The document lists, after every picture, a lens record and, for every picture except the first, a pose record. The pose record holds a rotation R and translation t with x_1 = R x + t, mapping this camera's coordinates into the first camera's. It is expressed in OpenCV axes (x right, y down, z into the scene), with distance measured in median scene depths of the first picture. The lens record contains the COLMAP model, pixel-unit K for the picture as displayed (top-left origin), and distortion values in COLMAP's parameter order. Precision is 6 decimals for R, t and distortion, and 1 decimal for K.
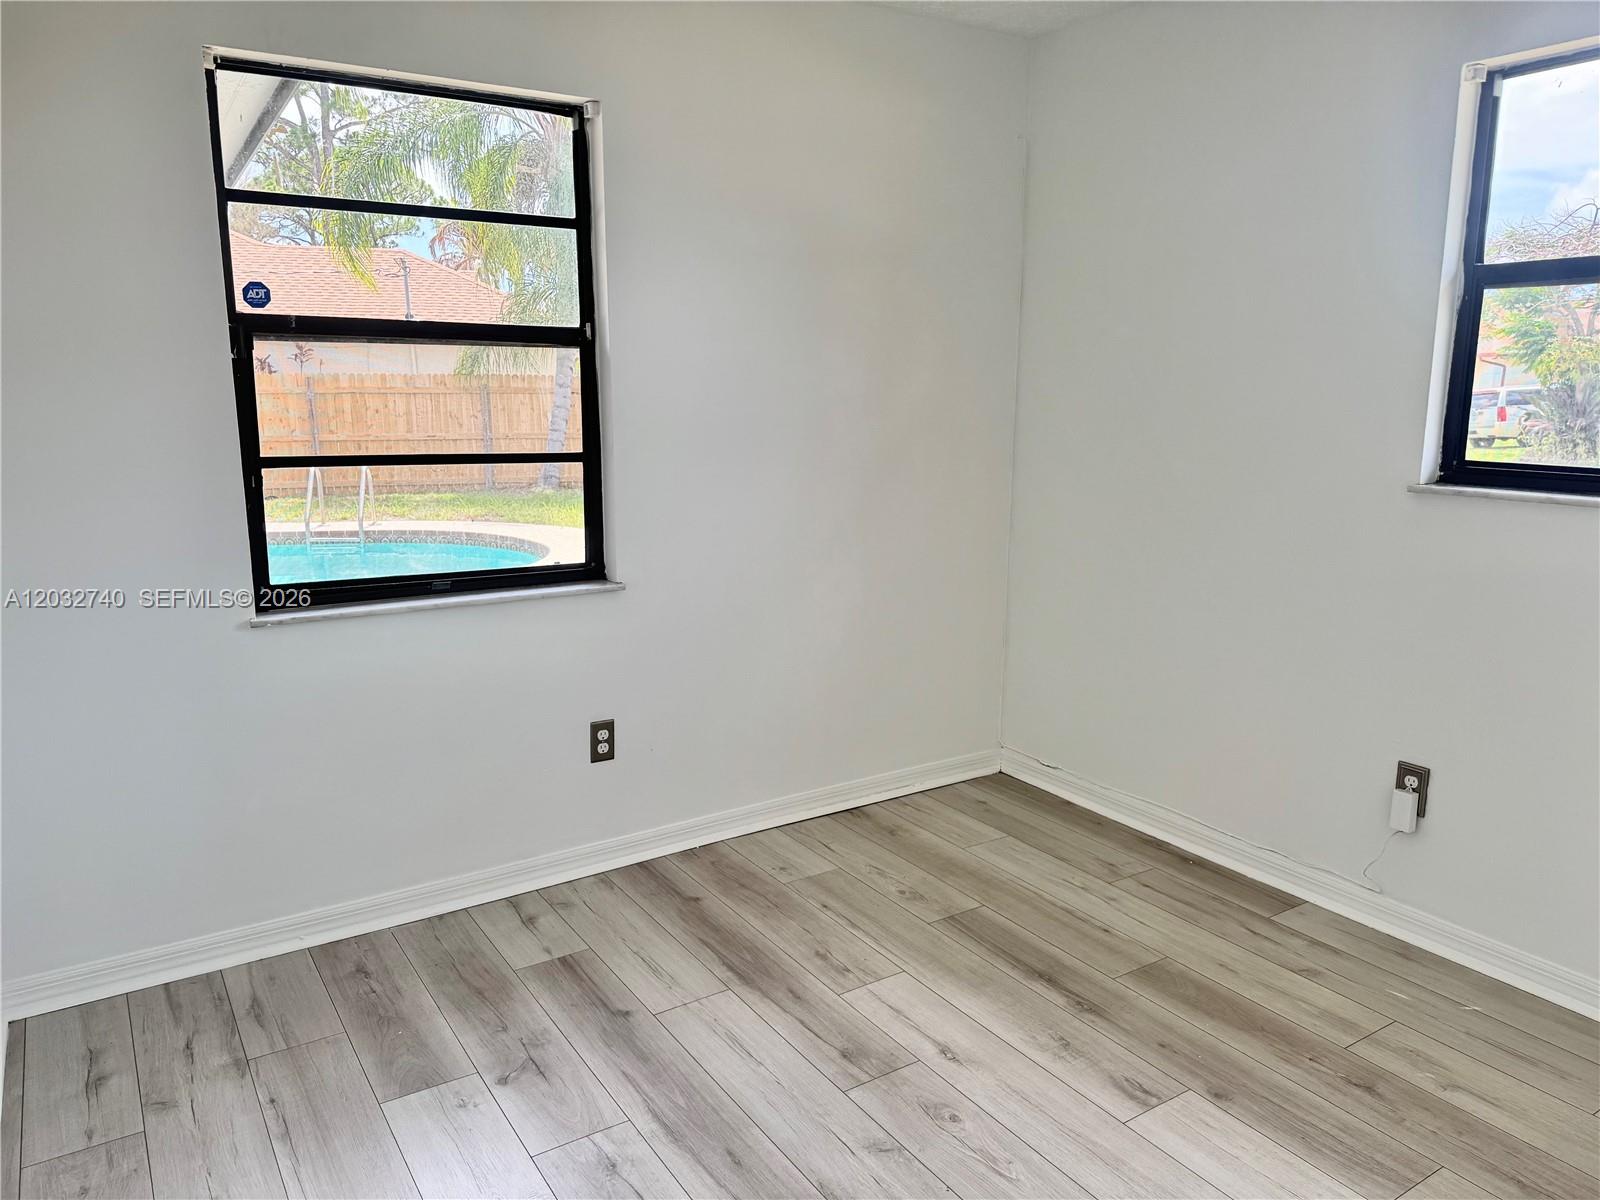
lens RADIAL K [[1121.3, 0, 800.0], [0, 1121.3, 600.0], [0, 0, 1]] dist [0.037293, -0.062672]
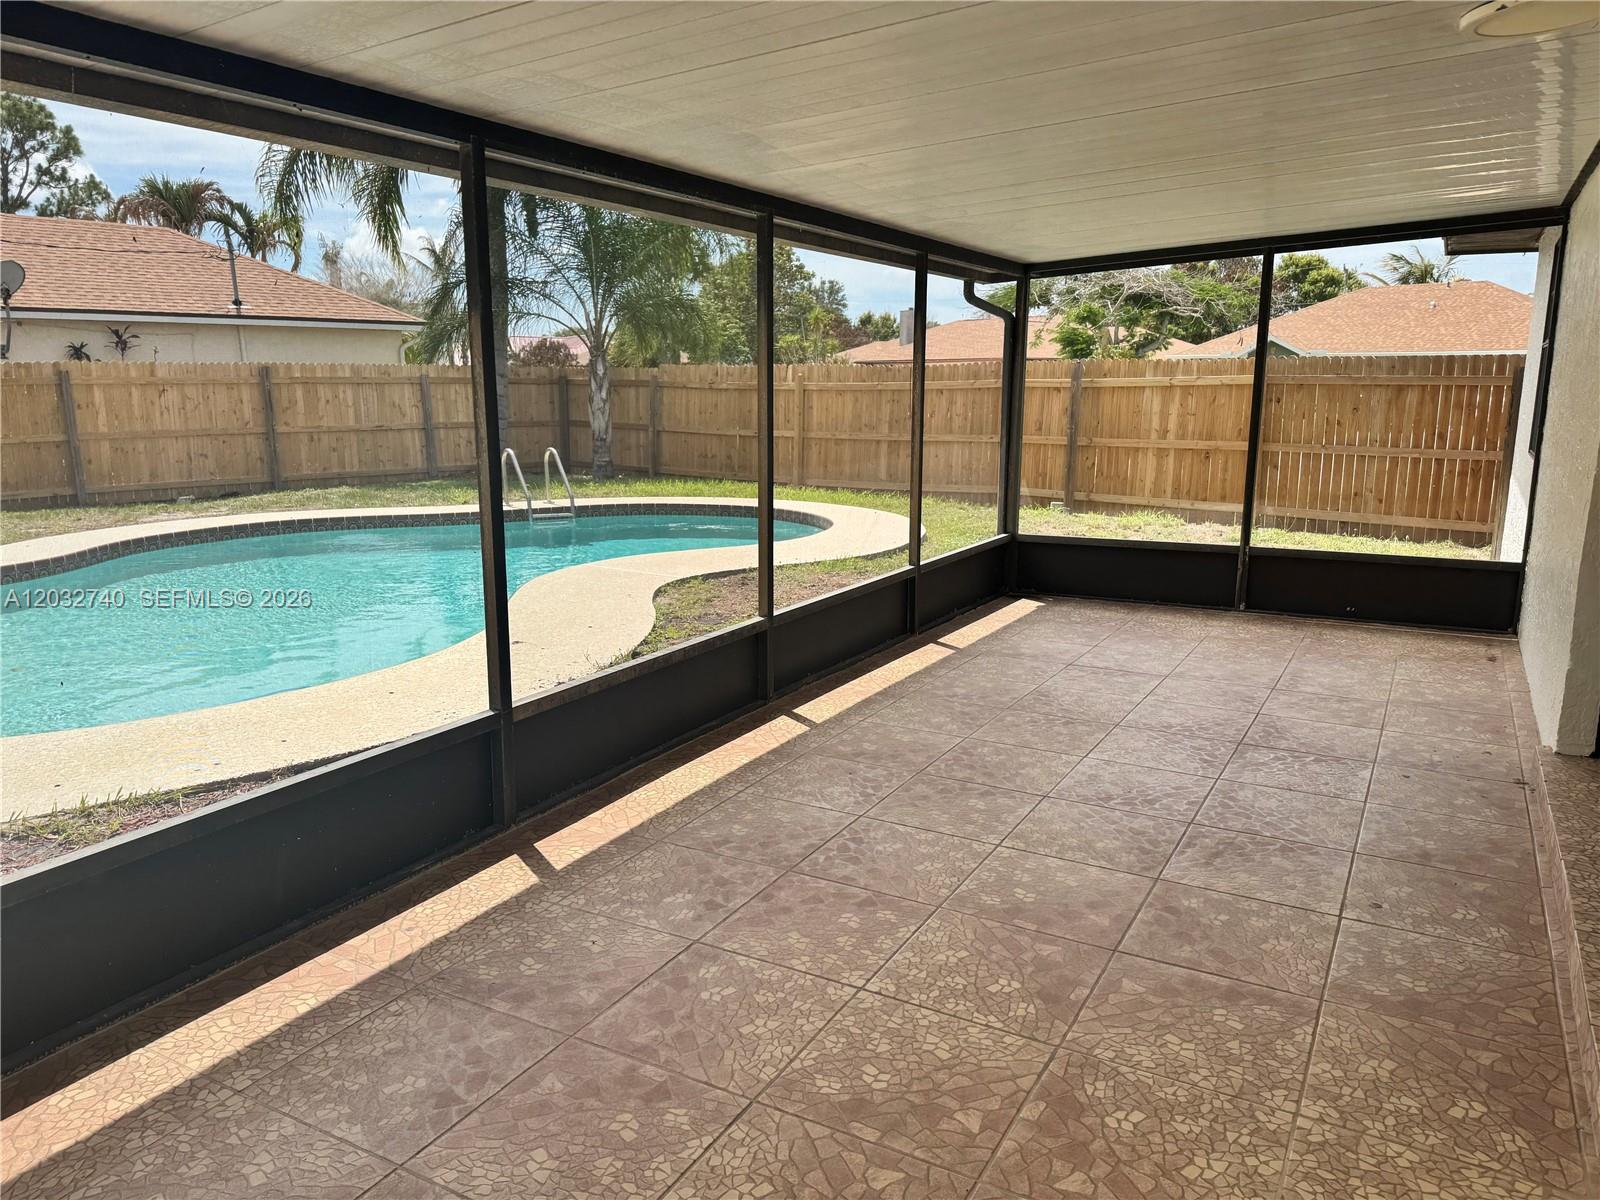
lens RADIAL K [[1121.3, 0, 800.0], [0, 1121.3, 600.0], [0, 0, 1]] dist [0.037293, -0.062672]
pose [[0.879578, -0.088601, 0.467432, -0.491149], [0.086555, 0.995910, 0.025901, 0.014967], [-0.467815, 0.017676, 0.883649, -0.059136]]
